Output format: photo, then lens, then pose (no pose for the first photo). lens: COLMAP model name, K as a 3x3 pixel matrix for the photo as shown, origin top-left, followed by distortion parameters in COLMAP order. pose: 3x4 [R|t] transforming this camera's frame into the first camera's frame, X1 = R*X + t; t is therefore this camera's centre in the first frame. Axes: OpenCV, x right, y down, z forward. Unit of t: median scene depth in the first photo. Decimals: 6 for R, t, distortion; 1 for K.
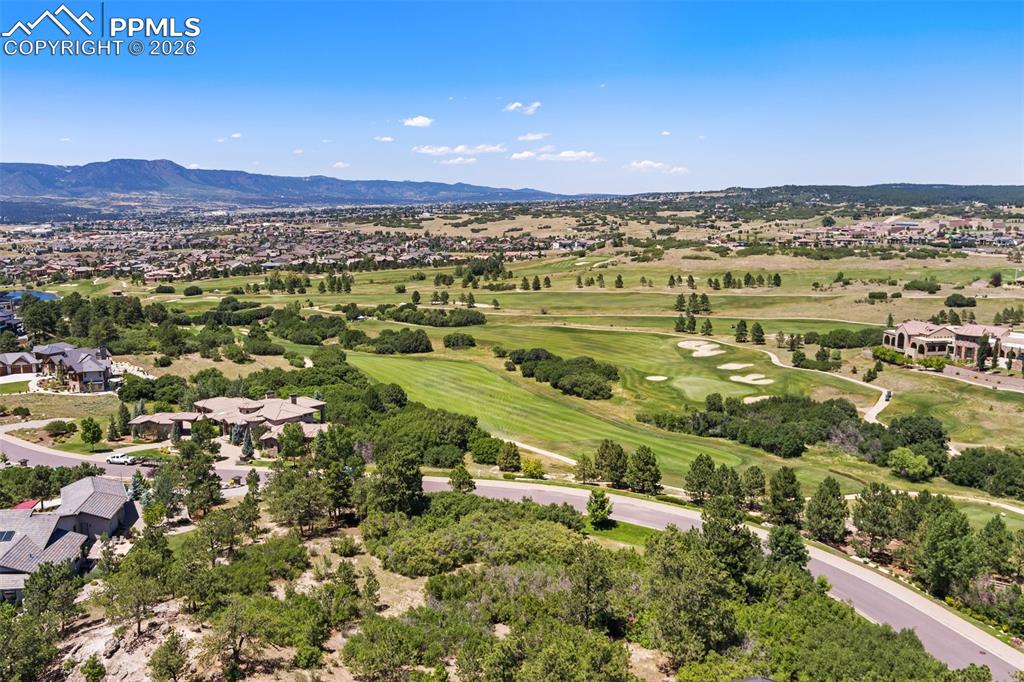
lens RADIAL K [[837.7, 0, 512.0], [0, 837.7, 341.0], [0, 0, 1]] dist [-0.071587, 0.015608]
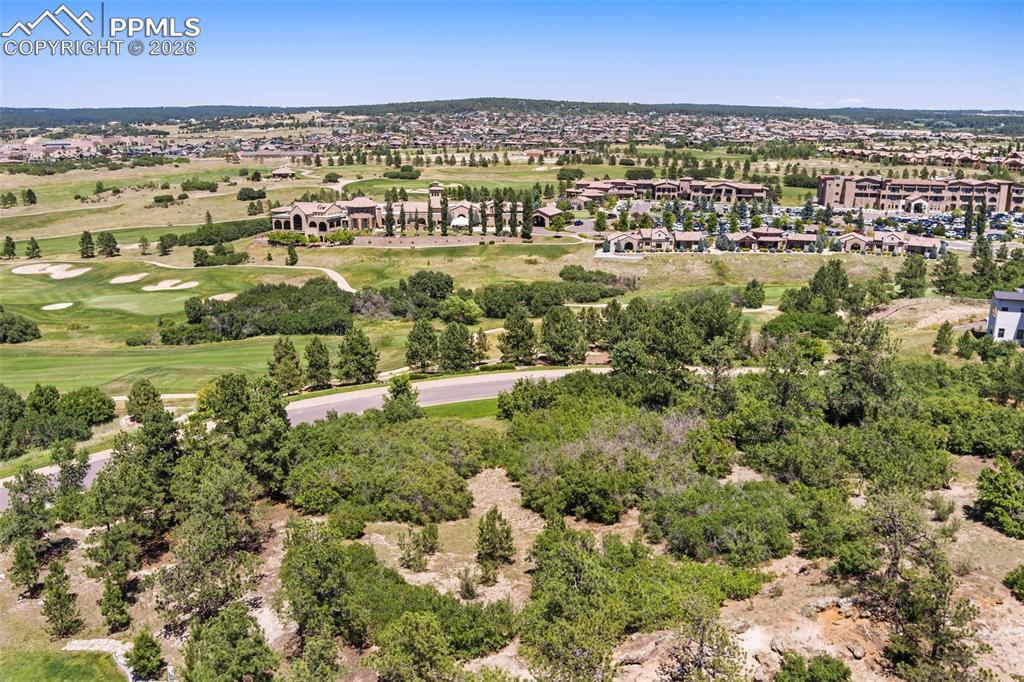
lens RADIAL K [[837.7, 0, 512.0], [0, 837.7, 341.0], [0, 0, 1]] dist [-0.071587, 0.015608]
pose [[0.541399, -0.216289, 0.812469, -0.123283], [0.145839, 0.975854, 0.162603, 0.007135], [-0.828021, 0.030457, 0.559870, 0.112778]]
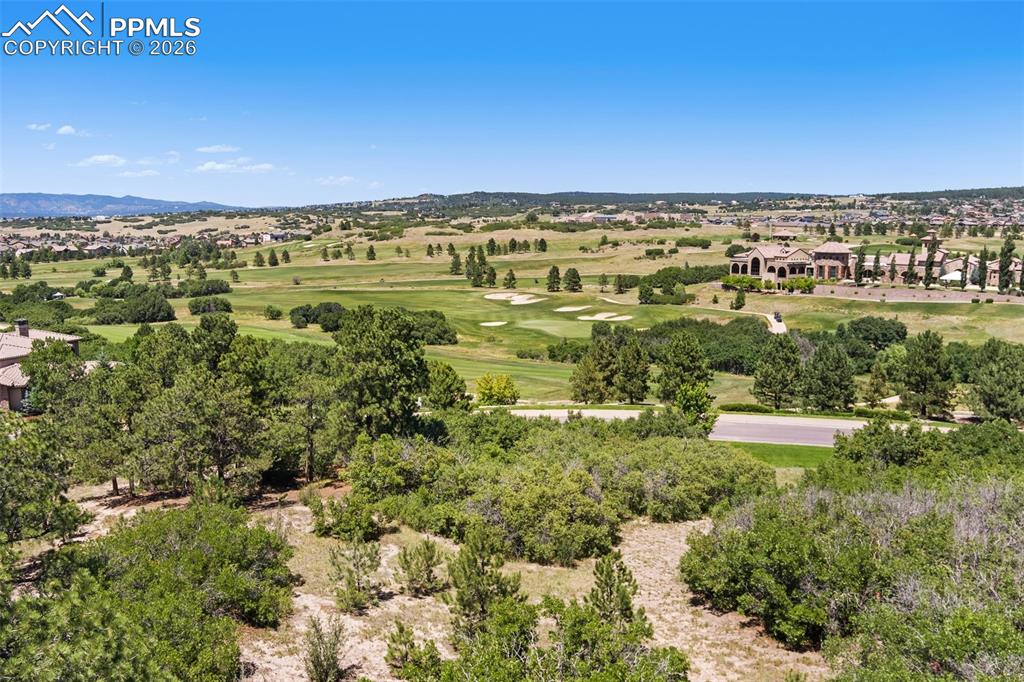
lens RADIAL K [[837.7, 0, 512.0], [0, 837.7, 341.0], [0, 0, 1]] dist [-0.071587, 0.015608]
pose [[0.932091, -0.054257, 0.358136, -0.053714], [0.060477, 0.998150, -0.006183, 0.036050], [-0.357139, 0.027422, 0.933649, 0.127404]]
